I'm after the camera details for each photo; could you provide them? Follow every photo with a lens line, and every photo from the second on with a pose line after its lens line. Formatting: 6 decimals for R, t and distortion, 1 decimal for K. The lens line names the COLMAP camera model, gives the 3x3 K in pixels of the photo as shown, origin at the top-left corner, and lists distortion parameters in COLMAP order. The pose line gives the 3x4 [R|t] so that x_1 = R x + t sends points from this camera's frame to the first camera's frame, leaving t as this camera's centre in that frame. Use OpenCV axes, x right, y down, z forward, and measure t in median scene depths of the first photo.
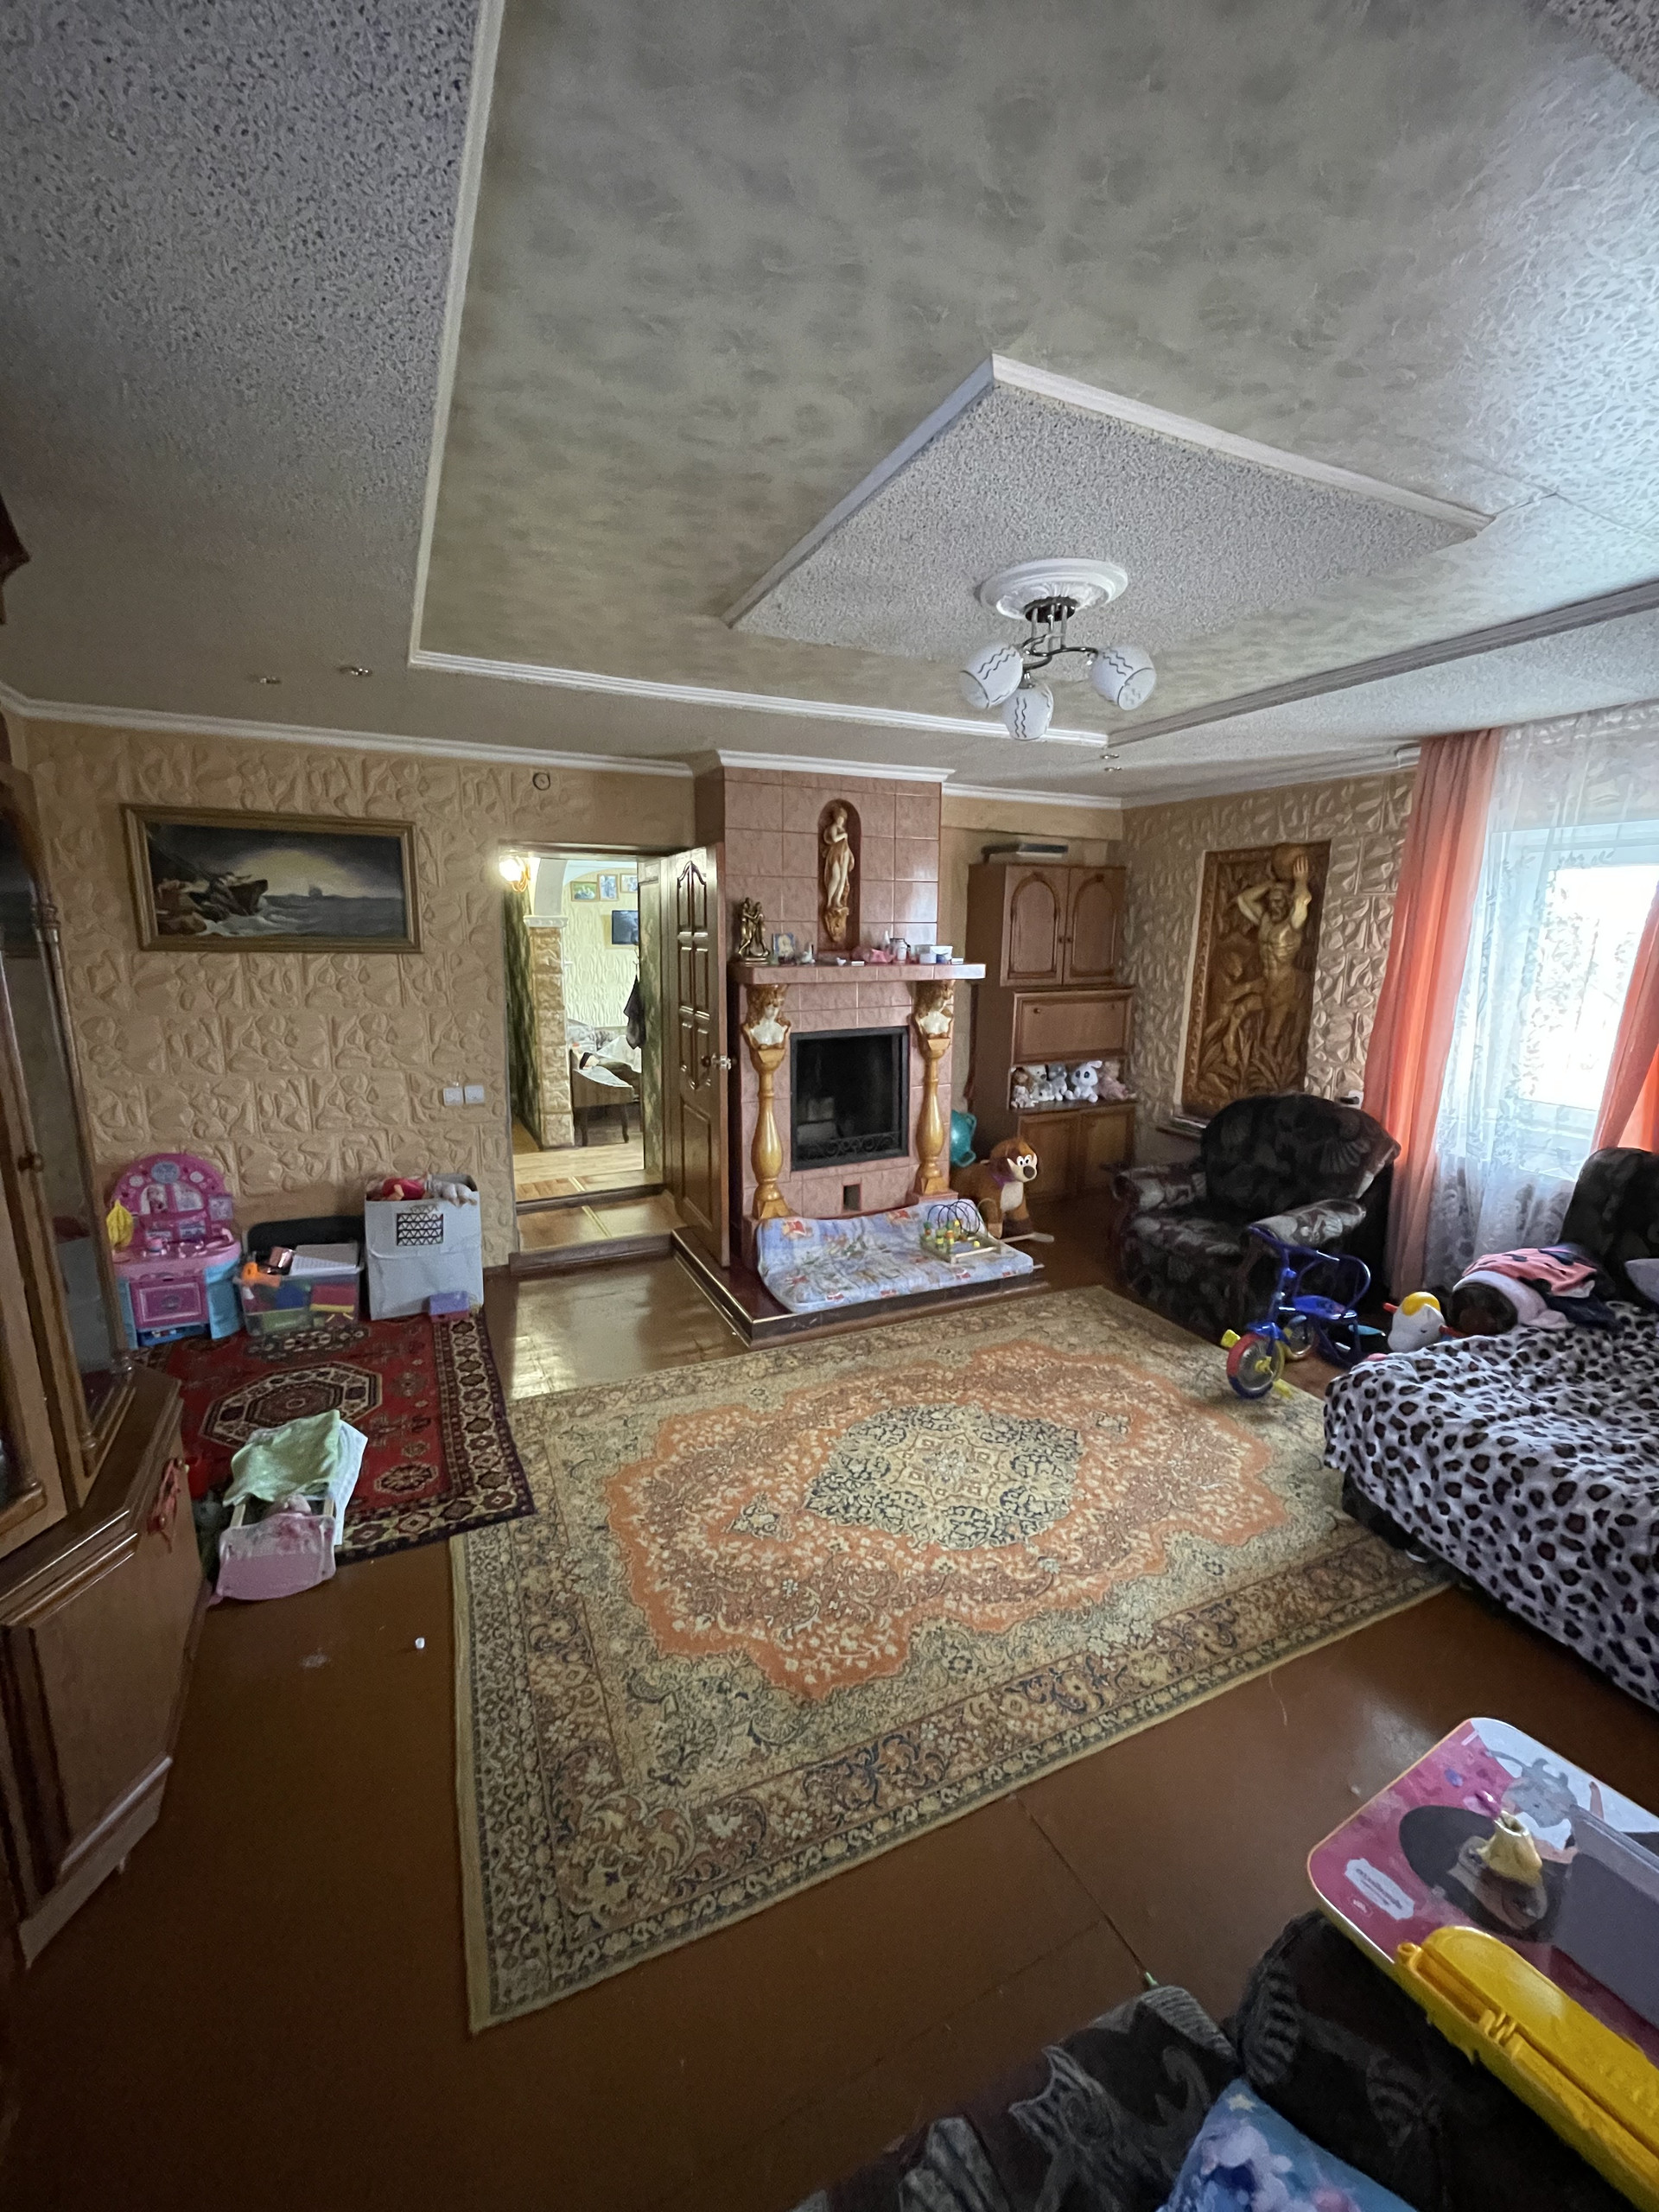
lens RADIAL K [[892.5, 0, 826.1], [0, 892.5, 1106.5], [0, 0, 1]] dist [-0.002092, -0.000134]
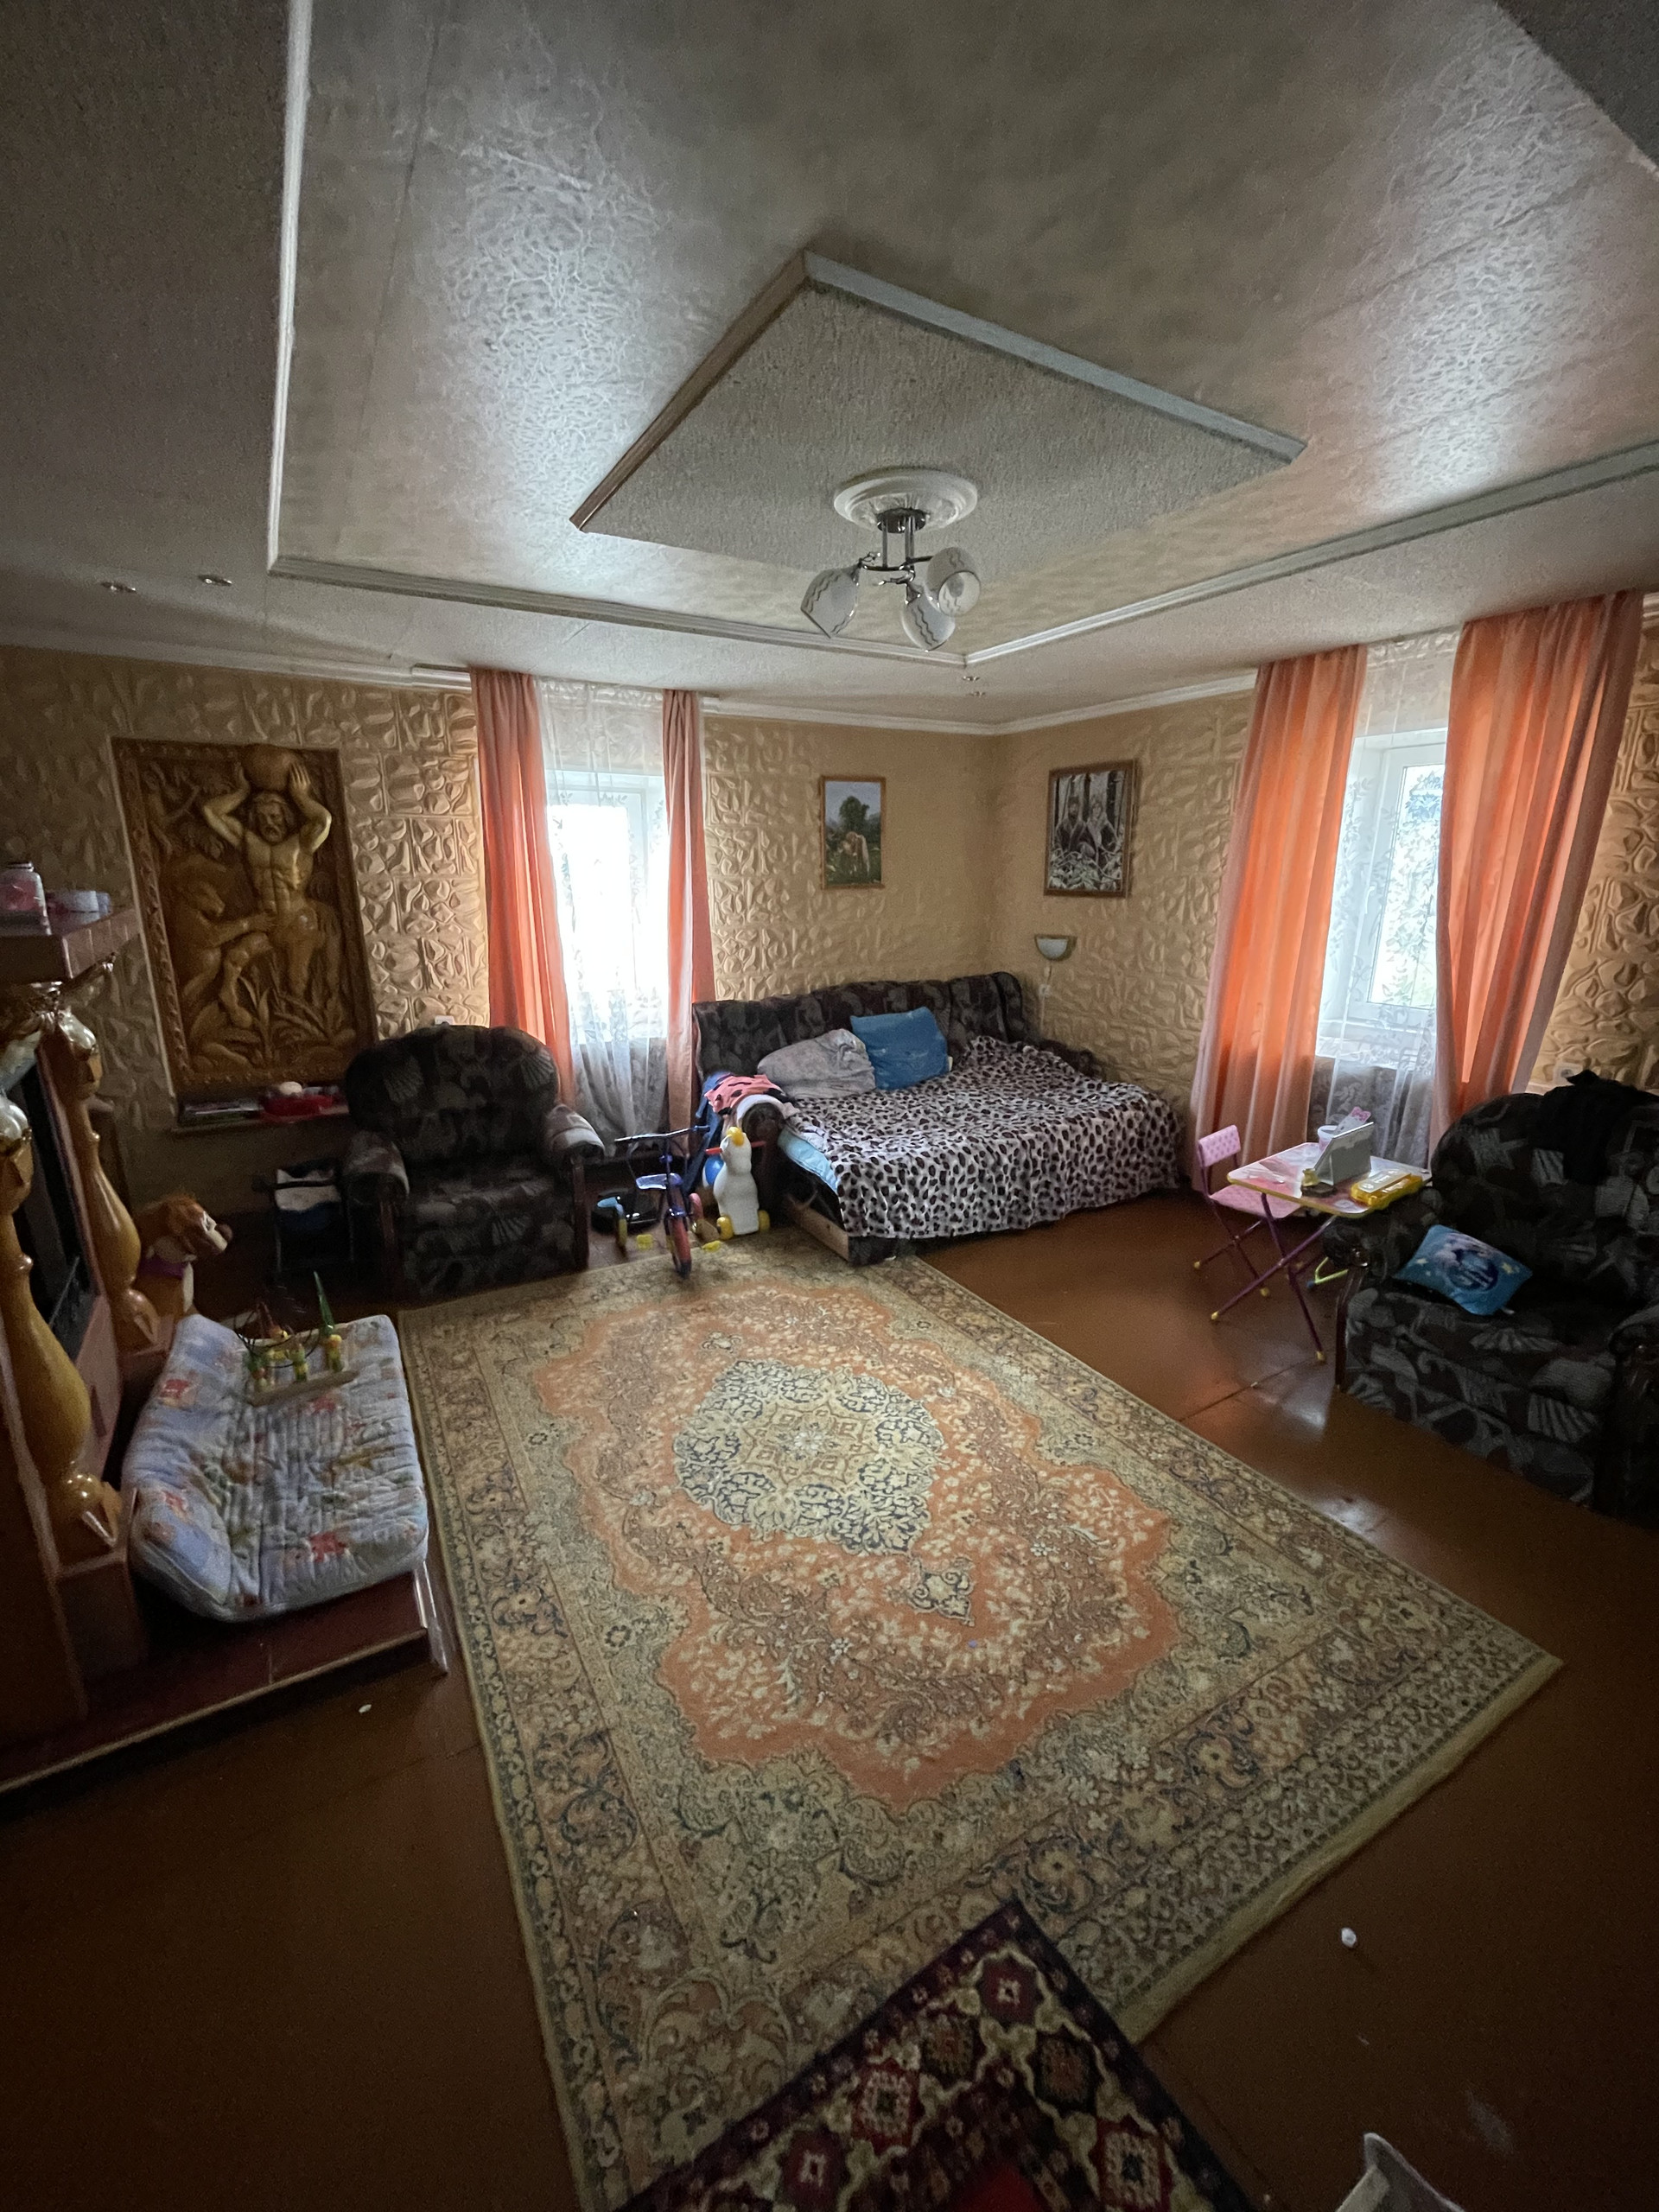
lens RADIAL K [[892.5, 0, 825.9], [0, 892.5, 1113.7], [0, 0, 1]] dist [-0.002092, -0.000134]
pose [[-0.091200, -0.271227, 0.958185, -0.511916], [0.189886, 0.939804, 0.284097, -0.136690], [-0.977561, 0.207856, -0.034208, 0.734688]]
